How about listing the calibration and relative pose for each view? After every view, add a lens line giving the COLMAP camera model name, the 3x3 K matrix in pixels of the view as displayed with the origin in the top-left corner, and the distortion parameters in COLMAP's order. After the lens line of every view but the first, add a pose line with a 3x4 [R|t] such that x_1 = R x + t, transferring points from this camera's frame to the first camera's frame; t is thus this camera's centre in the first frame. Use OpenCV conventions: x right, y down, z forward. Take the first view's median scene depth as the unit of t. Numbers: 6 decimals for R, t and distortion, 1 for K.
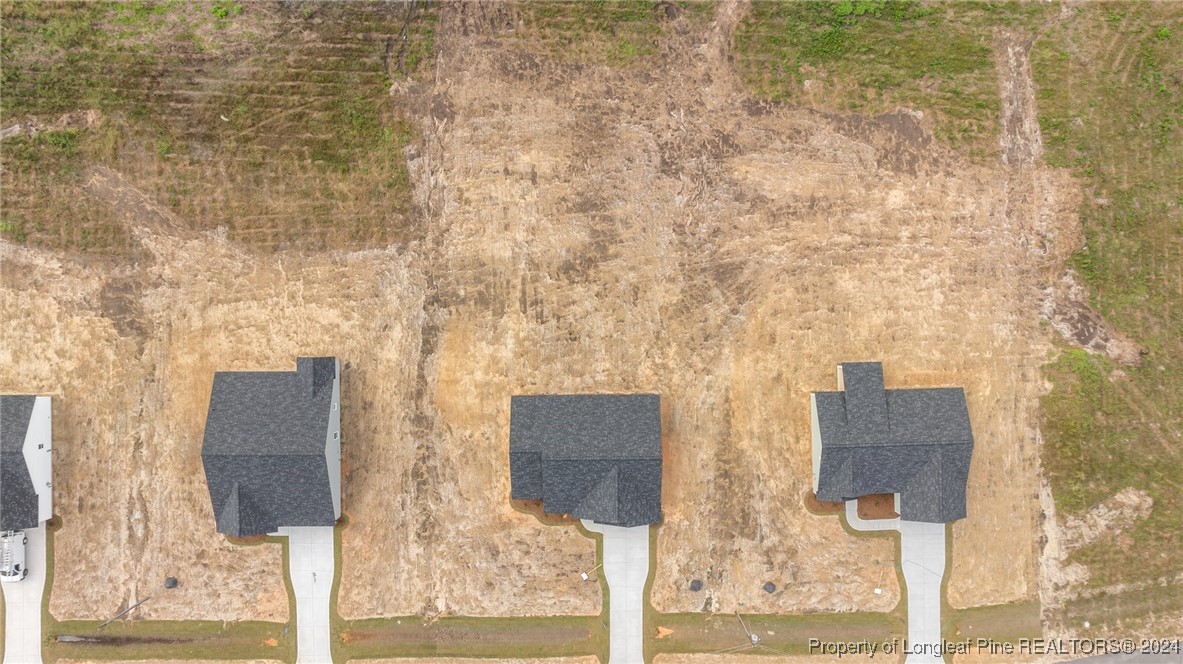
lens RADIAL K [[840.9, 0, 594.5], [0, 840.9, 331.3], [0, 0, 1]] dist [-0.021789, 0.000190]
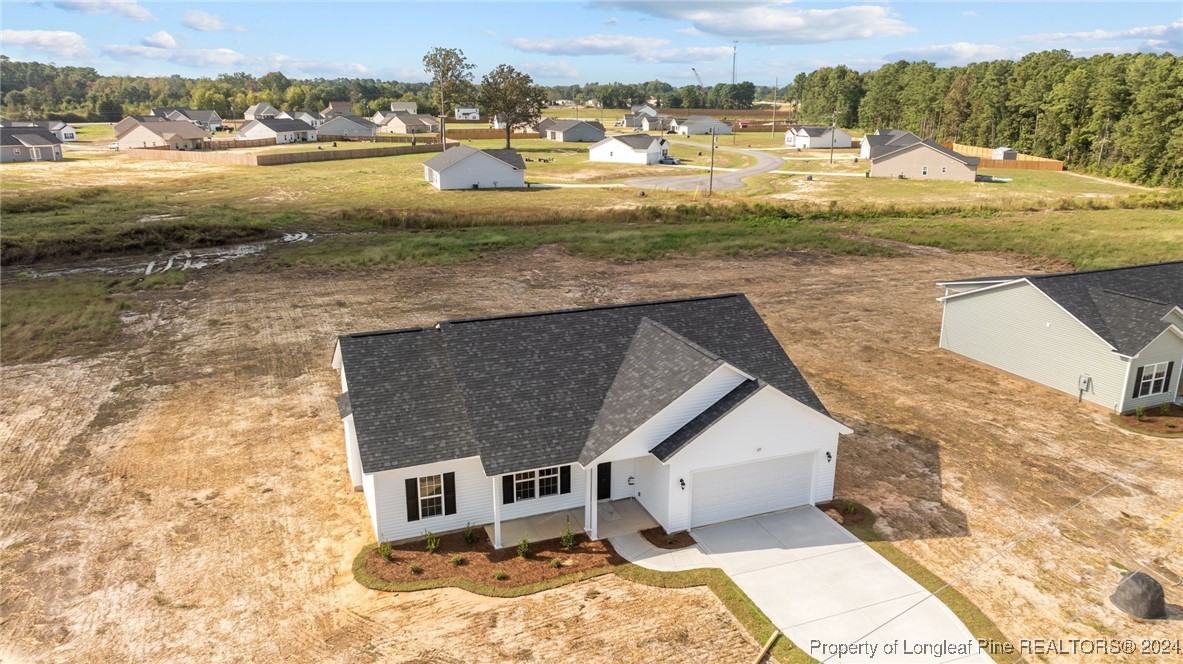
lens RADIAL K [[835.6, 0, 594.4], [0, 835.6, 330.9], [0, 0, 1]] dist [-0.038428, 0.035936]
pose [[0.931836, -0.105074, 0.347333, -0.114104], [0.362800, 0.249832, -0.897753, 0.450552], [0.007556, 0.962571, 0.270923, 0.850862]]
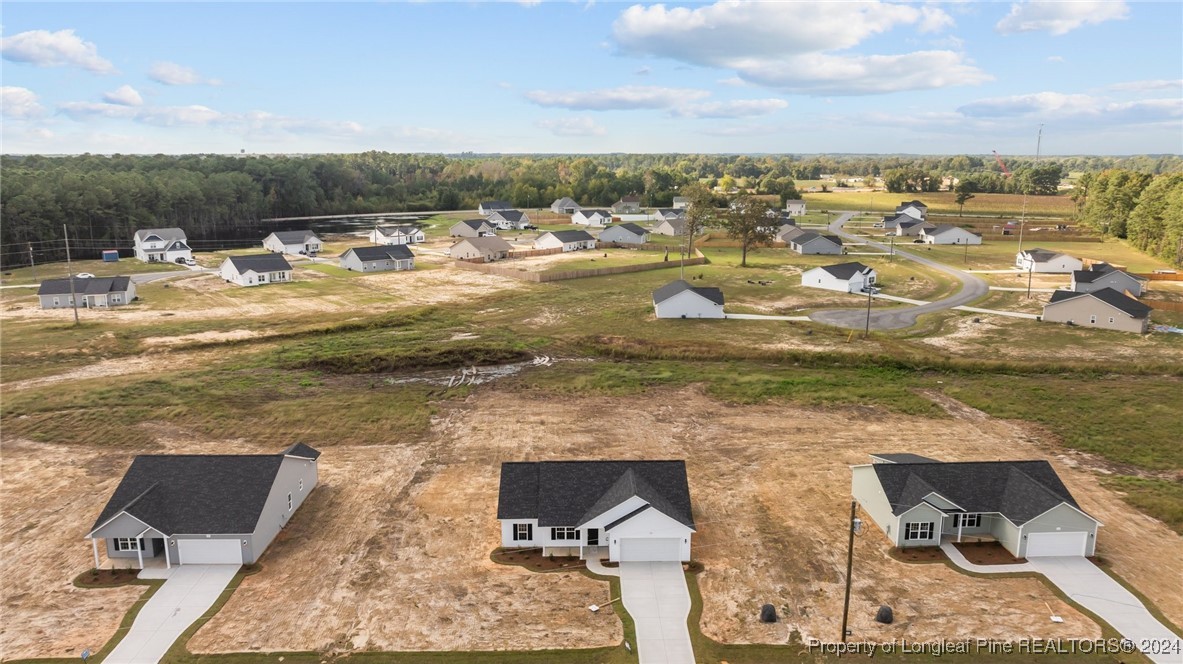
lens RADIAL K [[847.0, 0, 594.6], [0, 847.0, 330.5], [0, 0, 1]] dist [-0.043405, 0.048889]
pose [[0.999825, -0.011437, 0.014814, -0.018594], [0.016779, 0.197092, -0.980241, 0.887870], [0.008291, 0.980318, 0.197249, 0.660045]]
